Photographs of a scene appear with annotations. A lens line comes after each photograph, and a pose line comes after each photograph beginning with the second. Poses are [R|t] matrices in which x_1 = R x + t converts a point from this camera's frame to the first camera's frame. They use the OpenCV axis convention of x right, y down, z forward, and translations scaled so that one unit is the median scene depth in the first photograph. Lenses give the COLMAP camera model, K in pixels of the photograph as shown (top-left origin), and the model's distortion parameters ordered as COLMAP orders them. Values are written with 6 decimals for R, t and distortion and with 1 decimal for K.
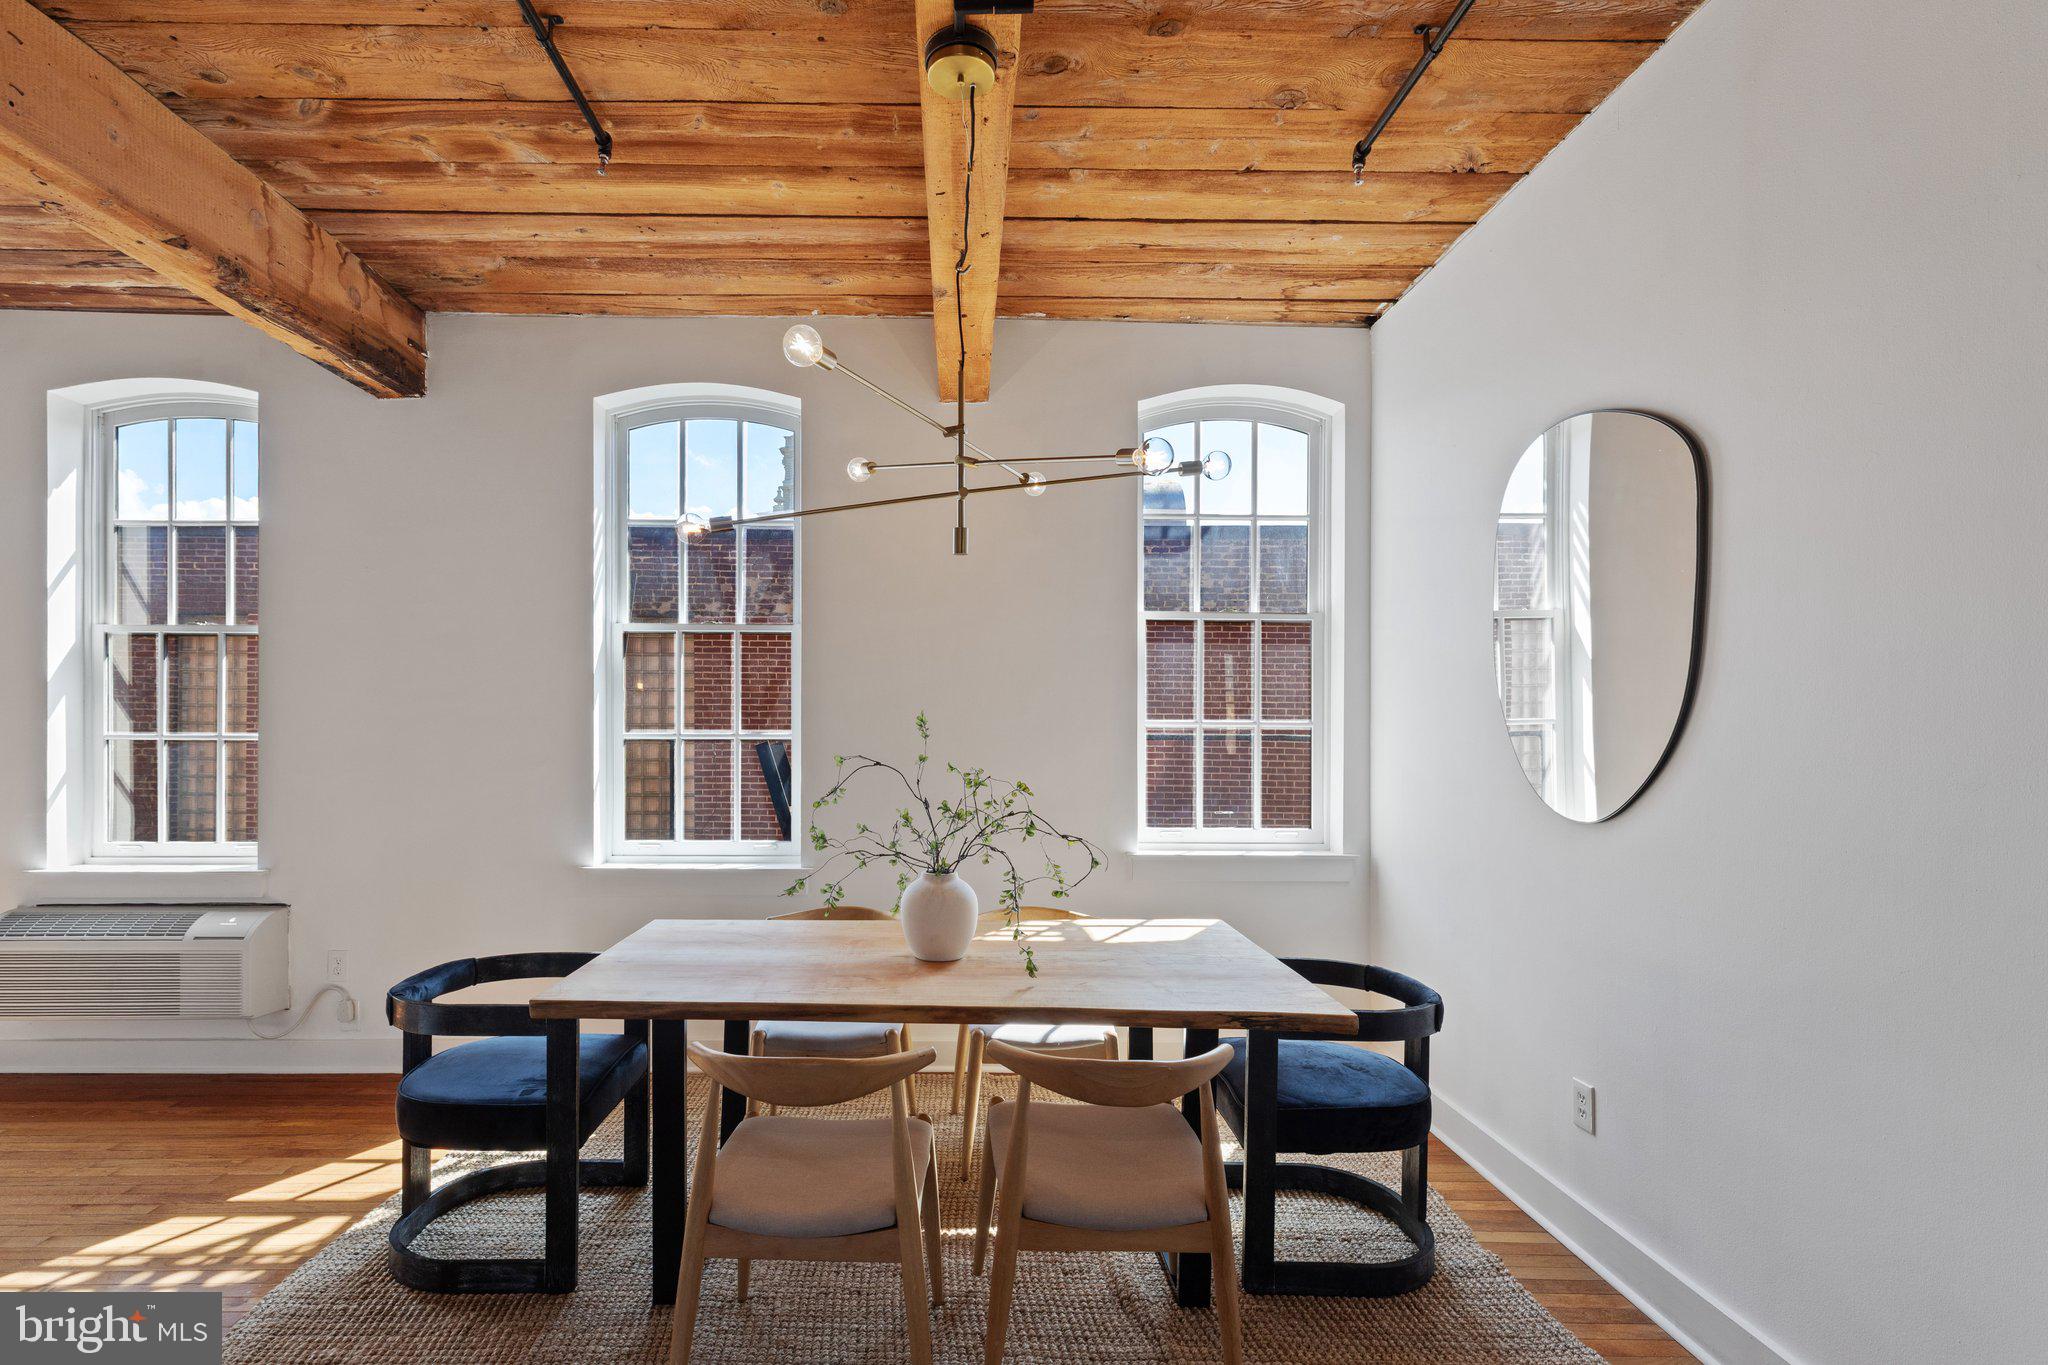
lens RADIAL K [[928.1, 0, 948.8], [0, 928.1, 737.1], [0, 0, 1]] dist [0.000529, 0.000055]
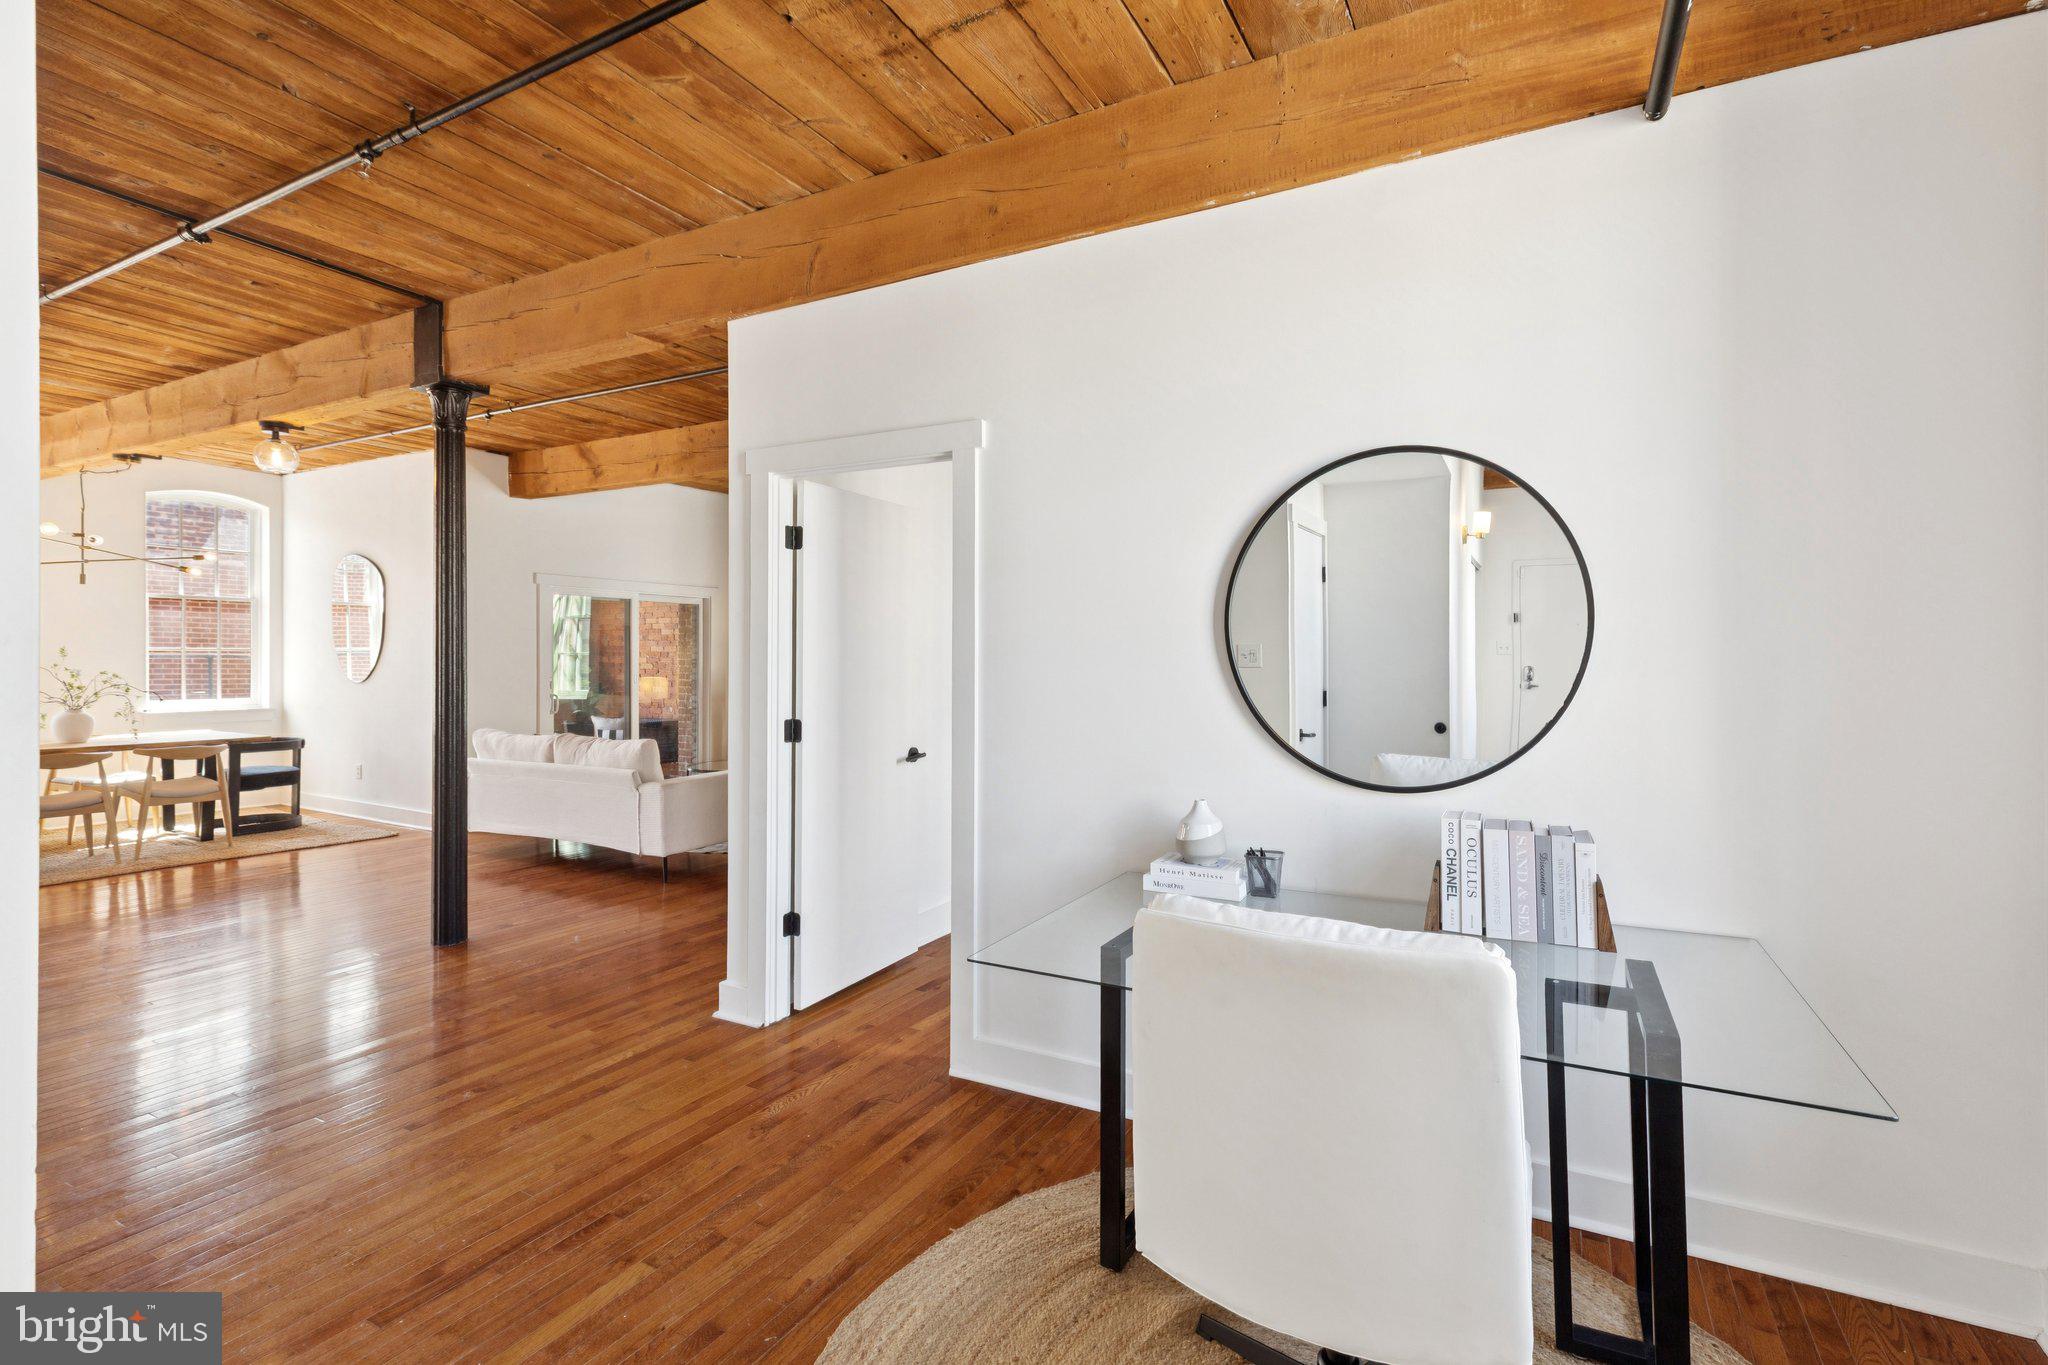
lens RADIAL K [[939.0, 0, 1046.8], [0, 939.0, 657.0], [0, 0, 1]] dist [0.015362, -0.000010]
pose [[0.467647, -0.002649, 0.883911, -0.811315], [0.000694, 0.999996, 0.002630, -0.001877], [-0.883915, -0.000617, 0.467647, -1.951421]]
